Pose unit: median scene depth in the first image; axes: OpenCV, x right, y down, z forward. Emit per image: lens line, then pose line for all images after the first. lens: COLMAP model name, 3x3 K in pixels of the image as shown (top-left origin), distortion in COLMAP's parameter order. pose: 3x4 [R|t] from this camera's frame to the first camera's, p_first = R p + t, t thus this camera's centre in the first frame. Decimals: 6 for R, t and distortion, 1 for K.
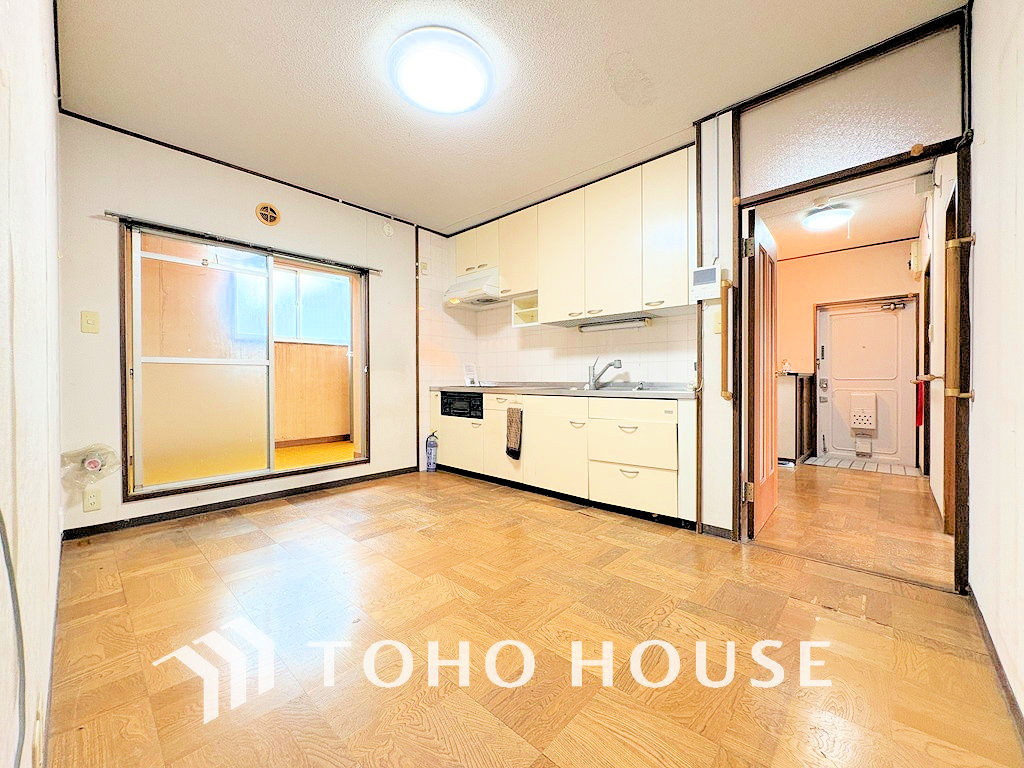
lens RADIAL K [[408.4, 0, 514.2], [0, 408.4, 383.3], [0, 0, 1]] dist [0.002356, -0.000031]
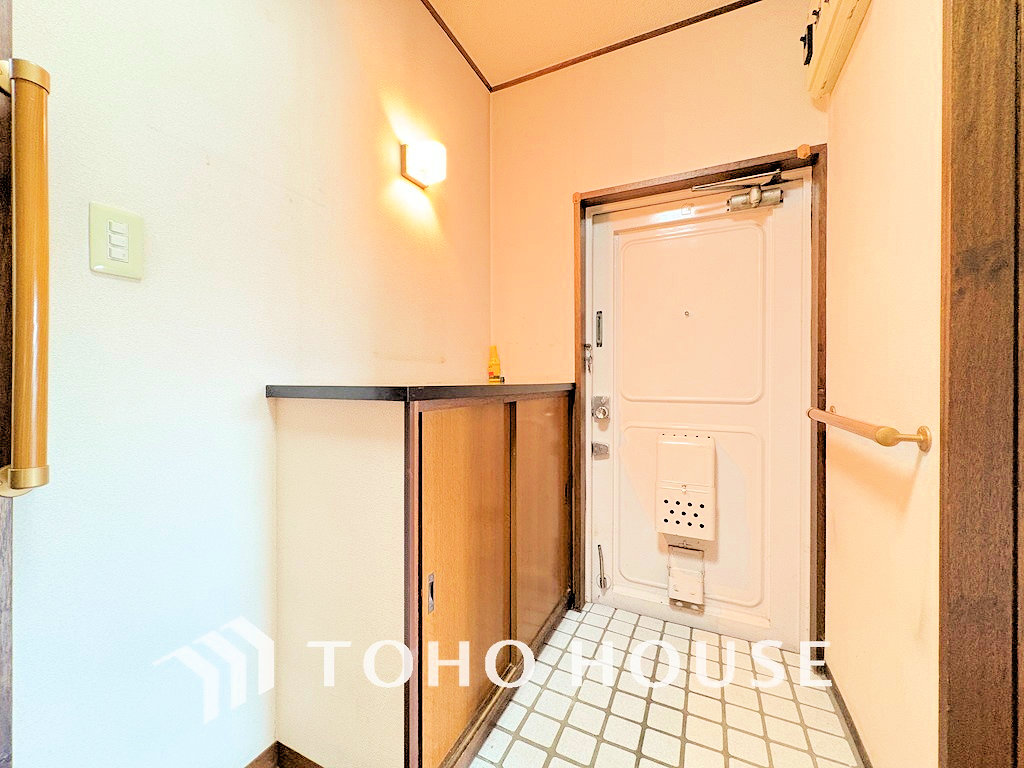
lens RADIAL K [[408.4, 0, 507.6], [0, 408.4, 377.8], [0, 0, 1]] dist [0.002356, -0.000031]
pose [[0.957073, 0.004768, 0.289808, 0.558885], [-0.003423, 0.999981, -0.005145, -0.026050], [-0.289827, 0.003932, 0.957071, 0.654441]]
